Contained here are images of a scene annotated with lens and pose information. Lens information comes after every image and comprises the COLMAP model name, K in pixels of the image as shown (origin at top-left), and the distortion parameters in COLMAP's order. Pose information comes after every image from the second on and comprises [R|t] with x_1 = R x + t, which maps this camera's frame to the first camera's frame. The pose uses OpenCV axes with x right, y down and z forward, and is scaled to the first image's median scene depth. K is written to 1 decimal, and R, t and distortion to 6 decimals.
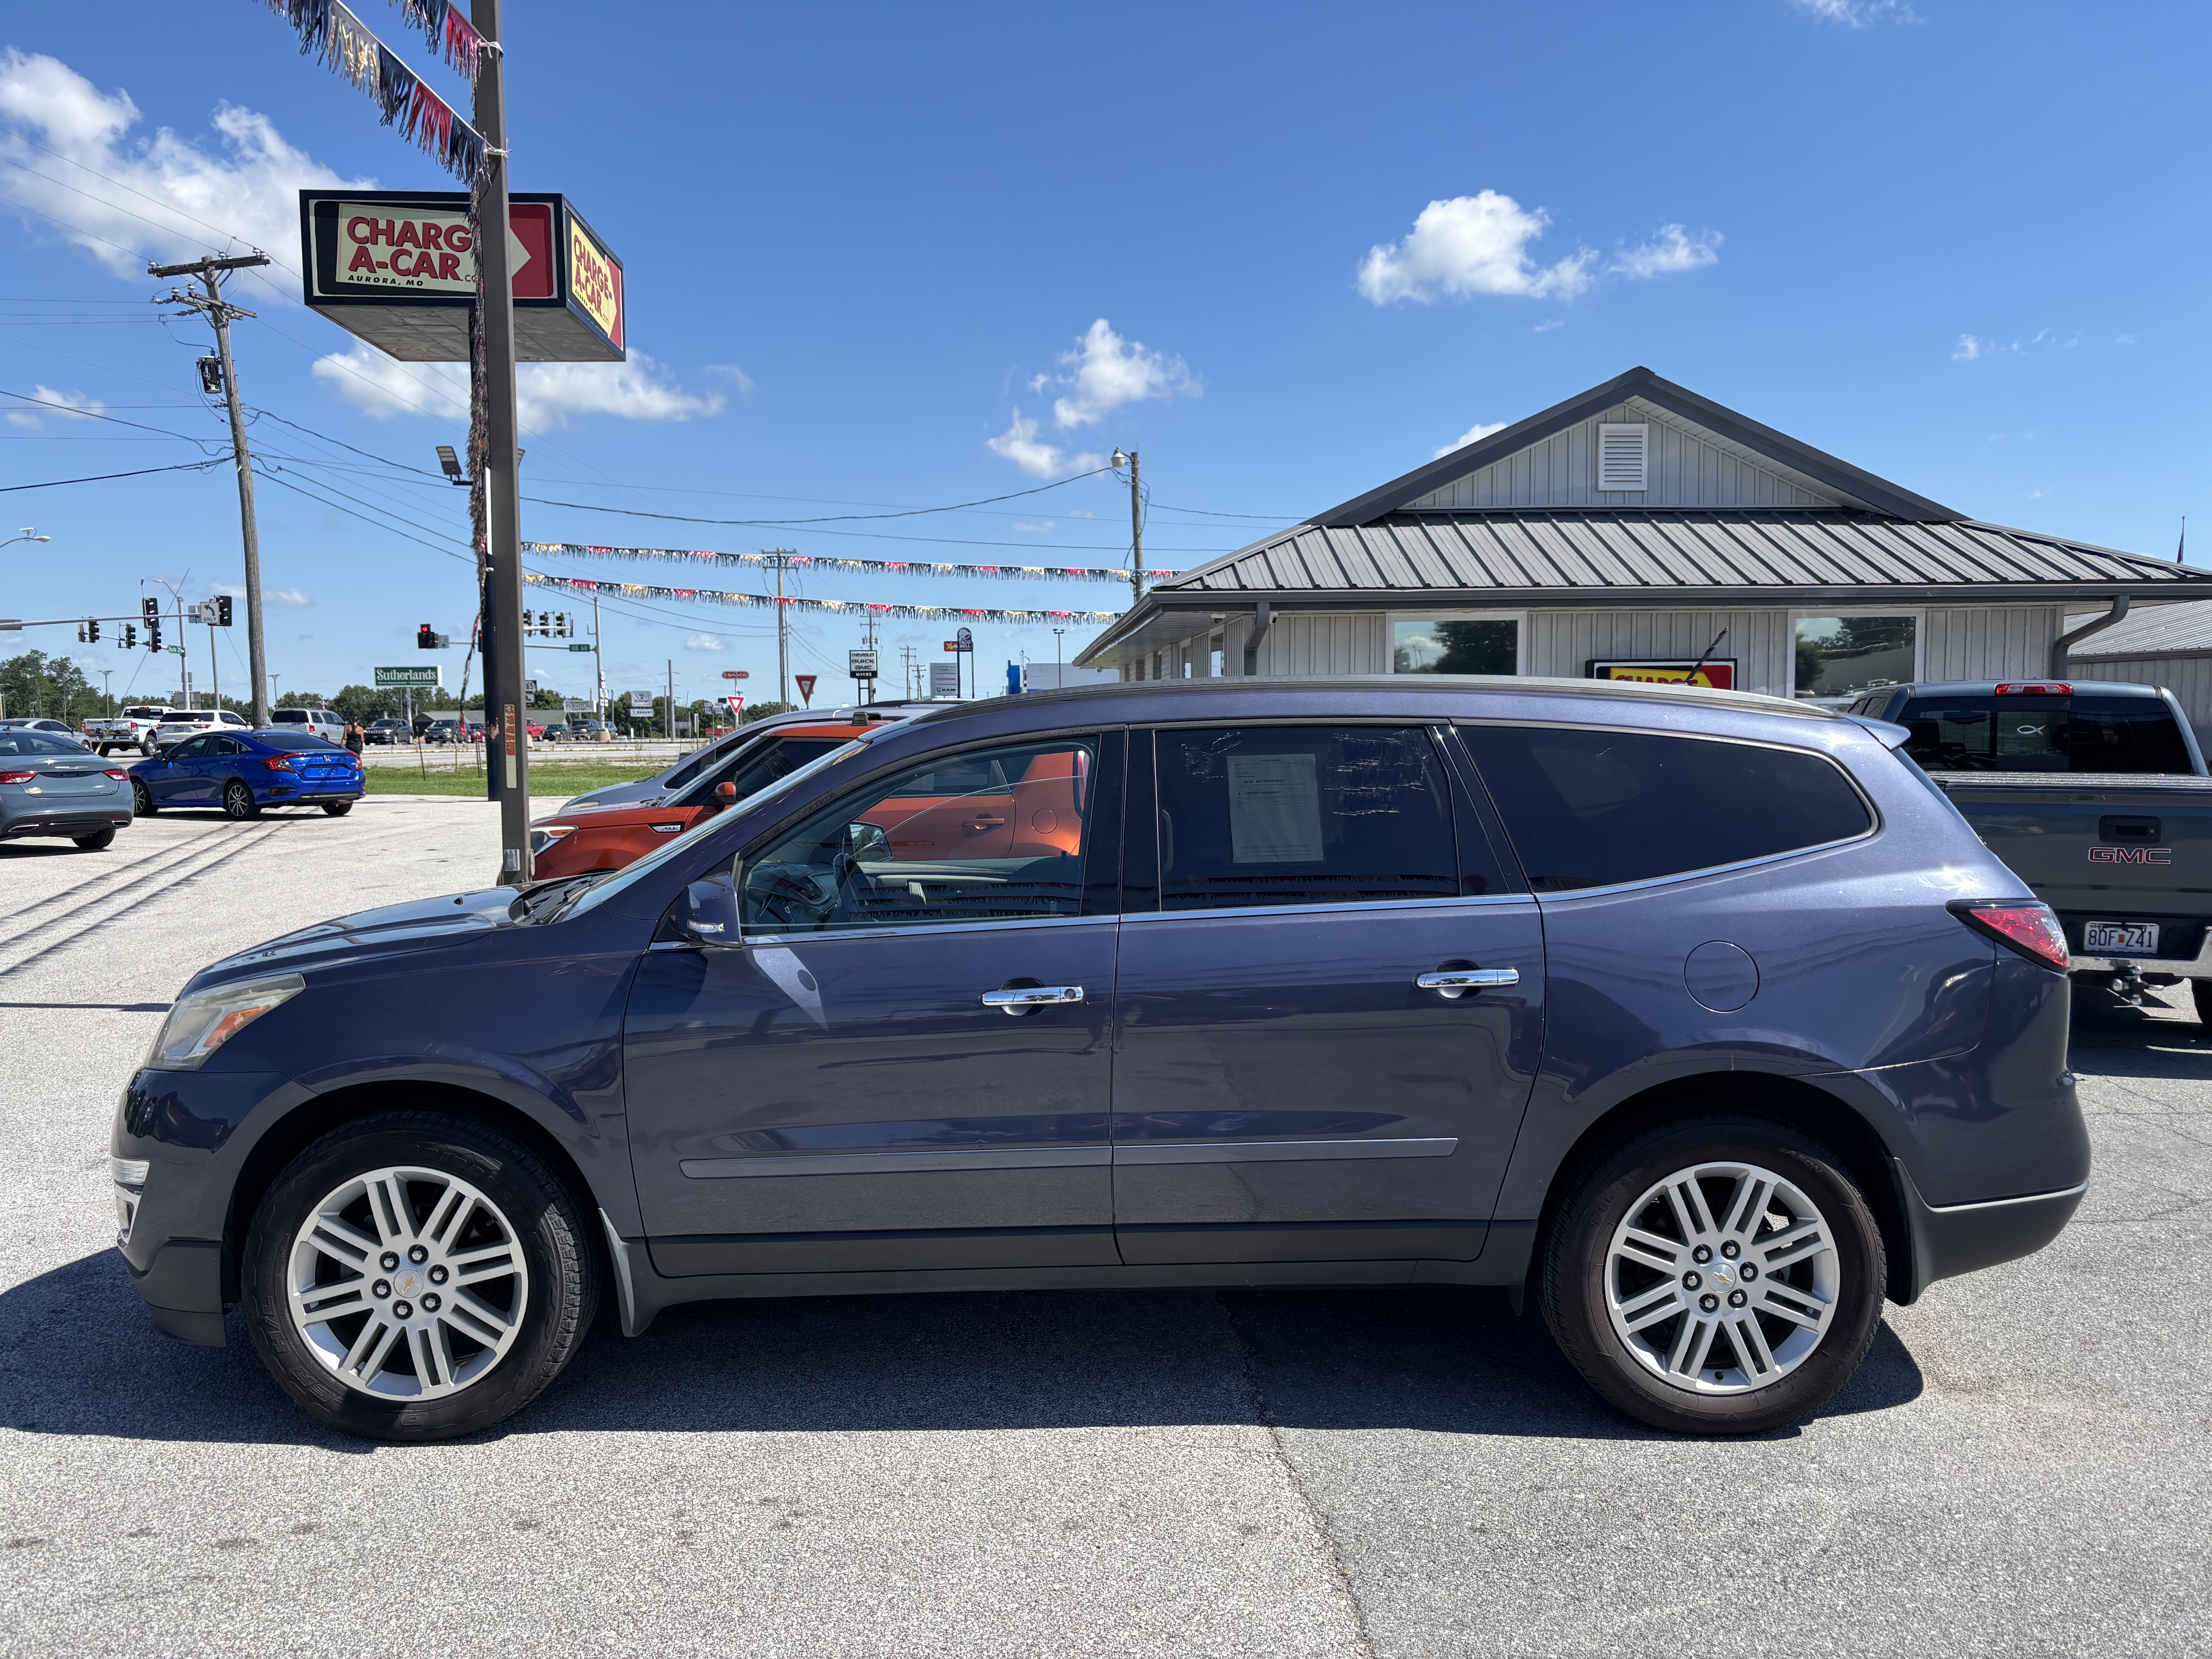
lens RADIAL K [[1687.6, 0, 1106.0], [0, 1687.6, 829.5], [0, 0, 1]] dist [0.013222, 0.011065]
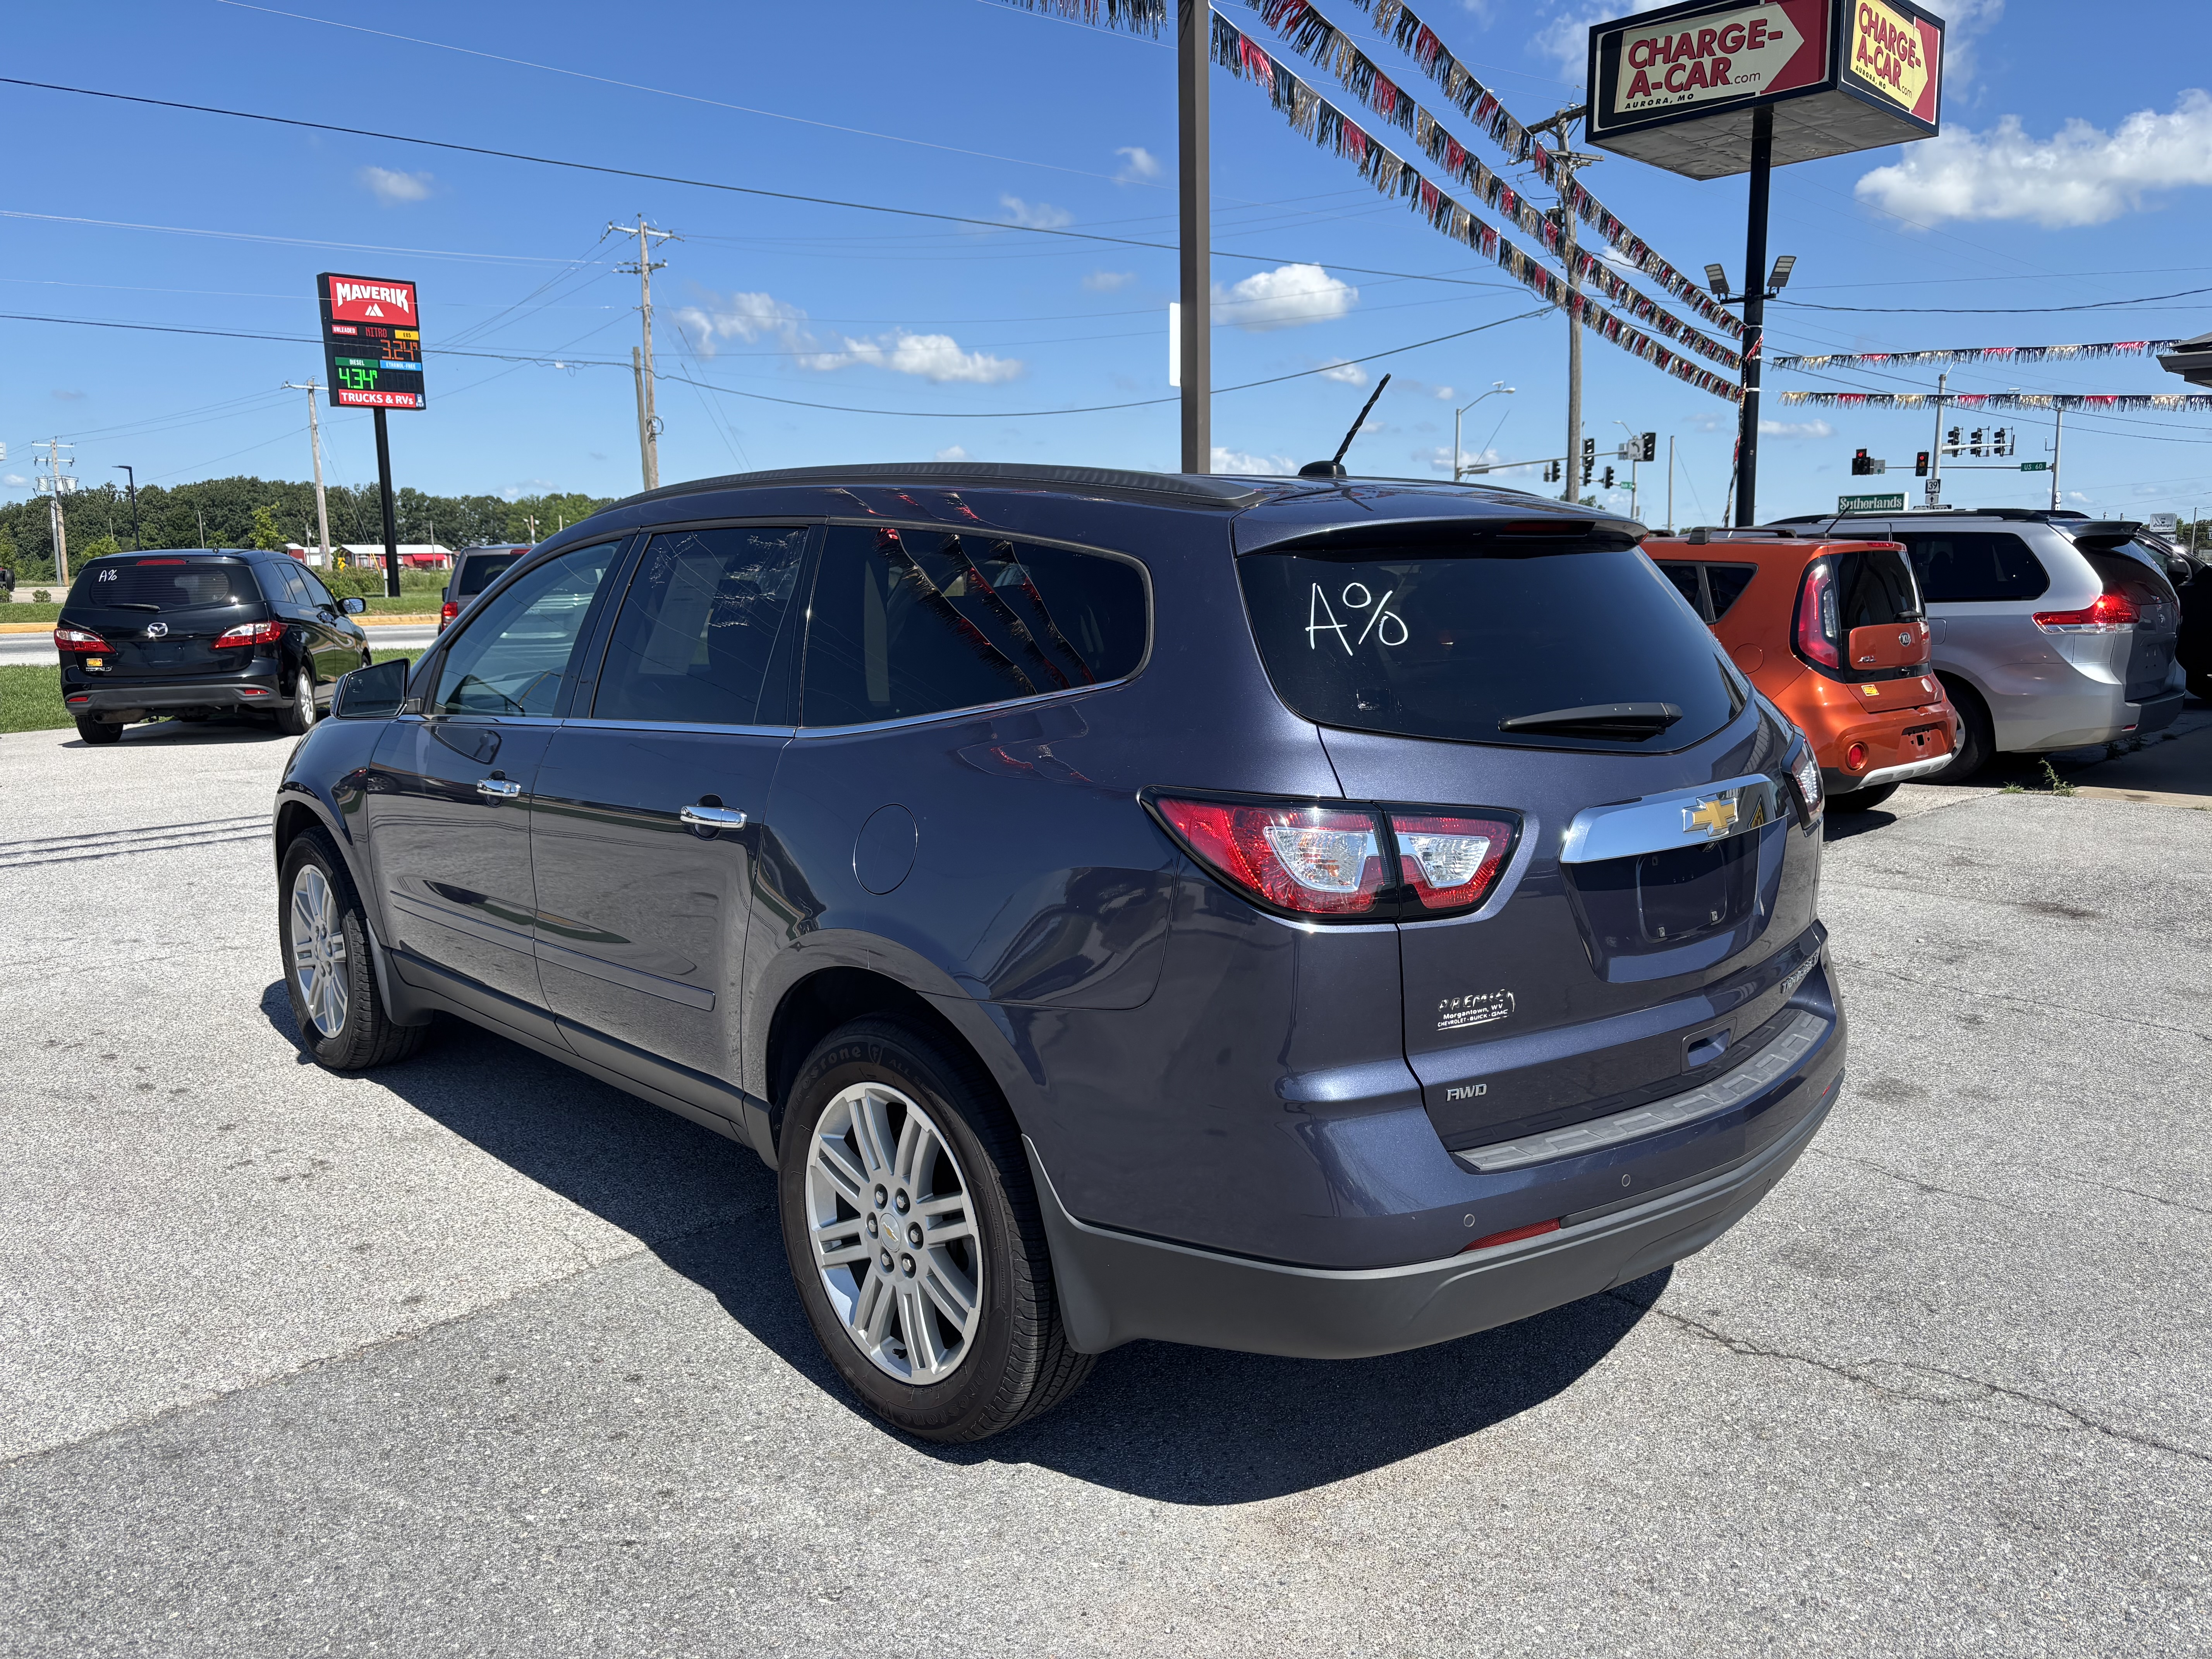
lens RADIAL K [[1666.6, 0, 1106.0], [0, 1666.6, 829.5], [0, 0, 1]] dist [0.004218, 0.047584]
pose [[0.671938, 0.118002, -0.731146, 0.128972], [-0.043791, 0.991828, 0.119829, -0.002173], [0.739311, -0.048500, 0.671615, 0.074973]]
